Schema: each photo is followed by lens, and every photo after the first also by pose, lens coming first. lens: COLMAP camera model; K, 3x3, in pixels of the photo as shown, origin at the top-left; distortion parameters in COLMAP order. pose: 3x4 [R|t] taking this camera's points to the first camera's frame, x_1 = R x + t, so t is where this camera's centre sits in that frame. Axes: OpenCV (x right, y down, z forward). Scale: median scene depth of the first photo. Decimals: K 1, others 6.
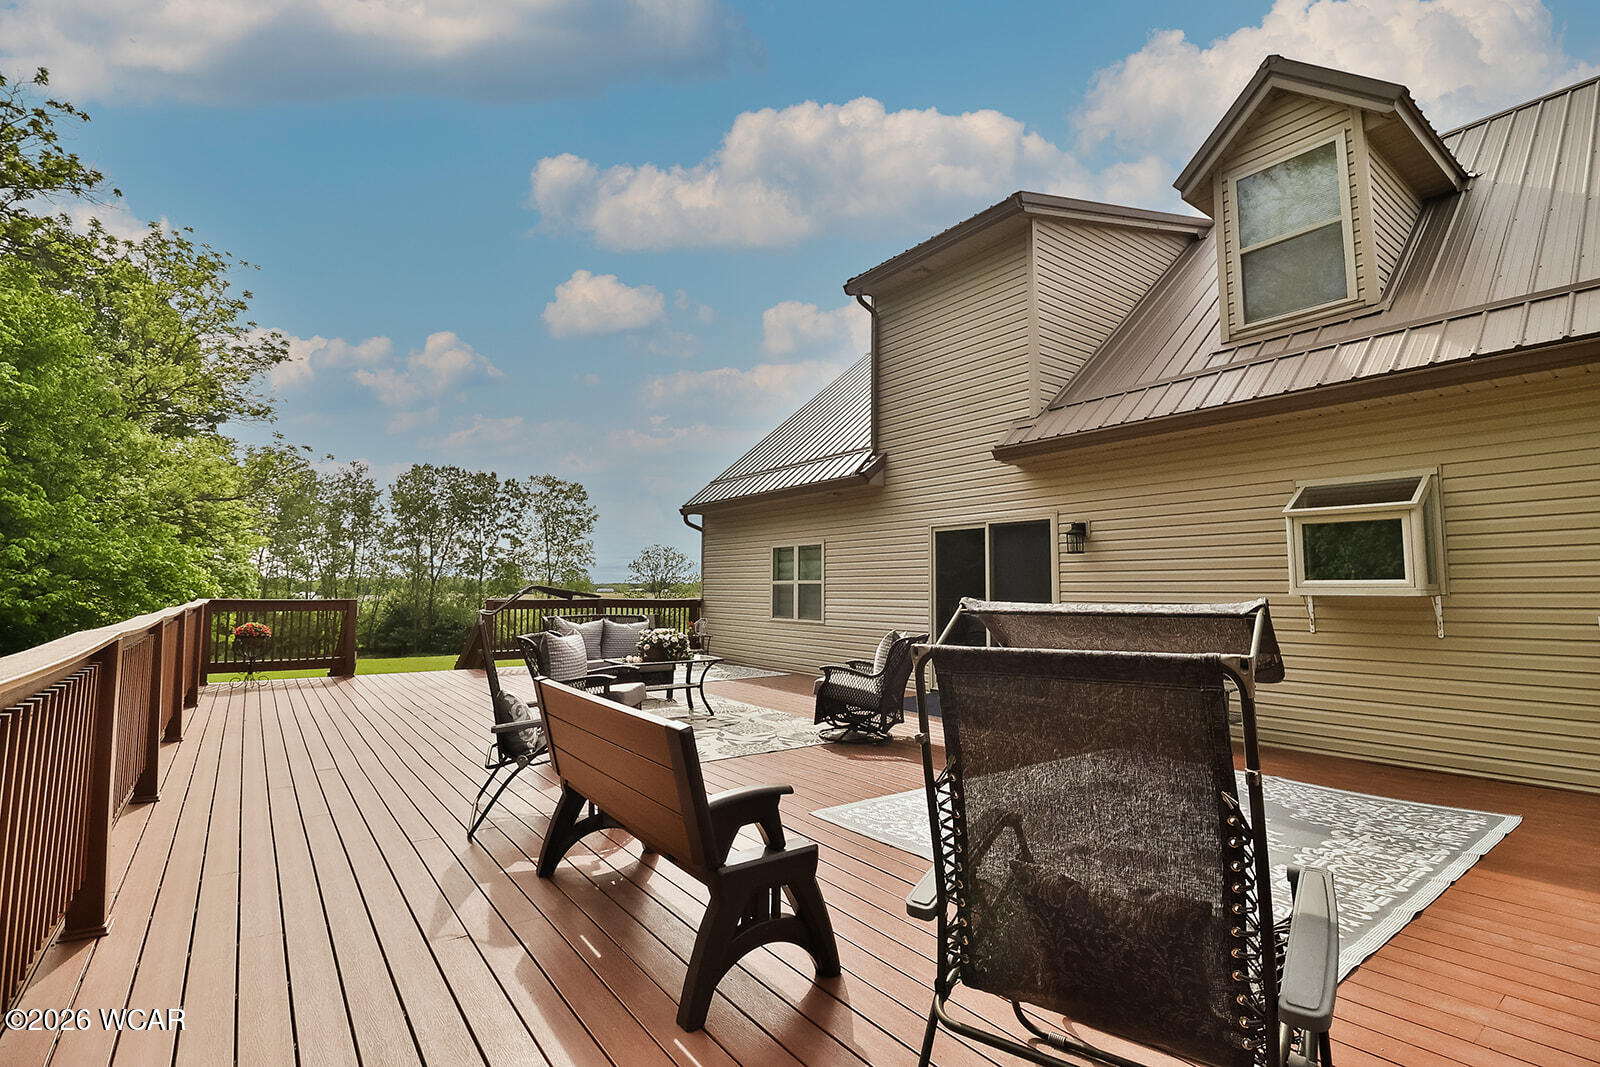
lens RADIAL K [[745.1, 0, 815.2], [0, 745.1, 532.4], [0, 0, 1]] dist [0.011283, -0.004681]
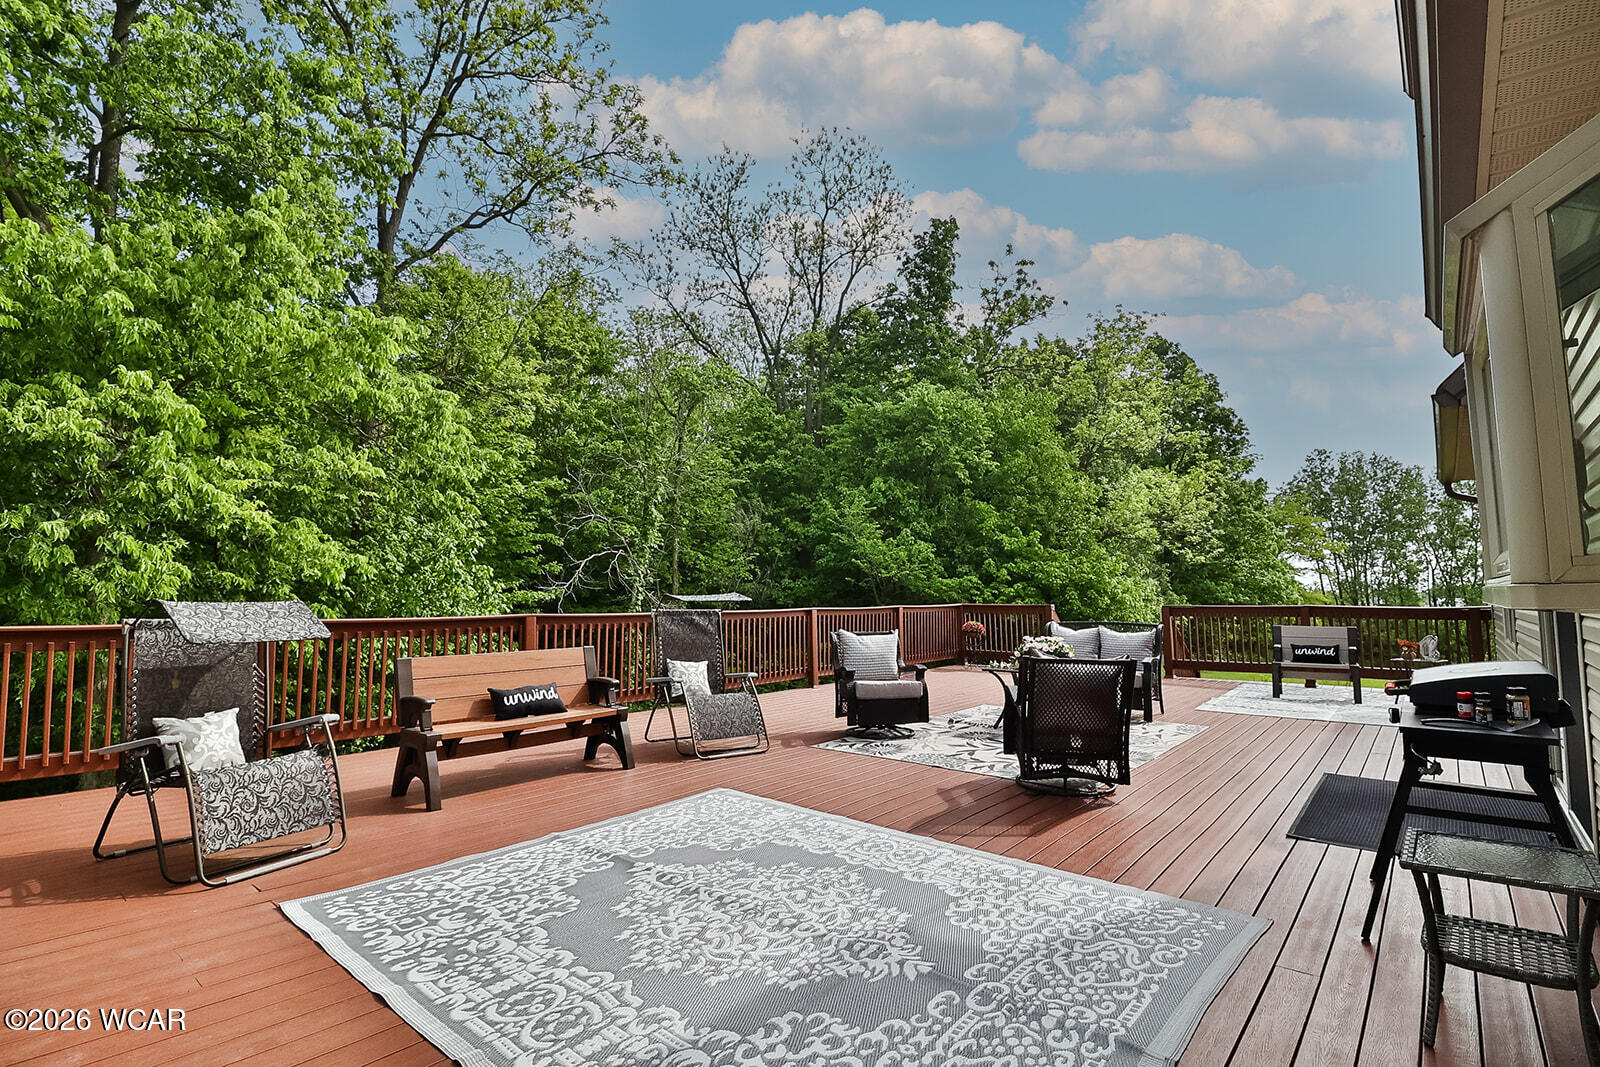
lens RADIAL K [[745.1, 0, 796.8], [0, 745.1, 532.8], [0, 0, 1]] dist [0.011283, -0.004681]
pose [[0.188979, -0.097391, -0.977140, 0.851417], [0.088962, 0.992676, -0.081735, 0.061336], [0.977943, -0.071482, 0.196259, 0.652470]]
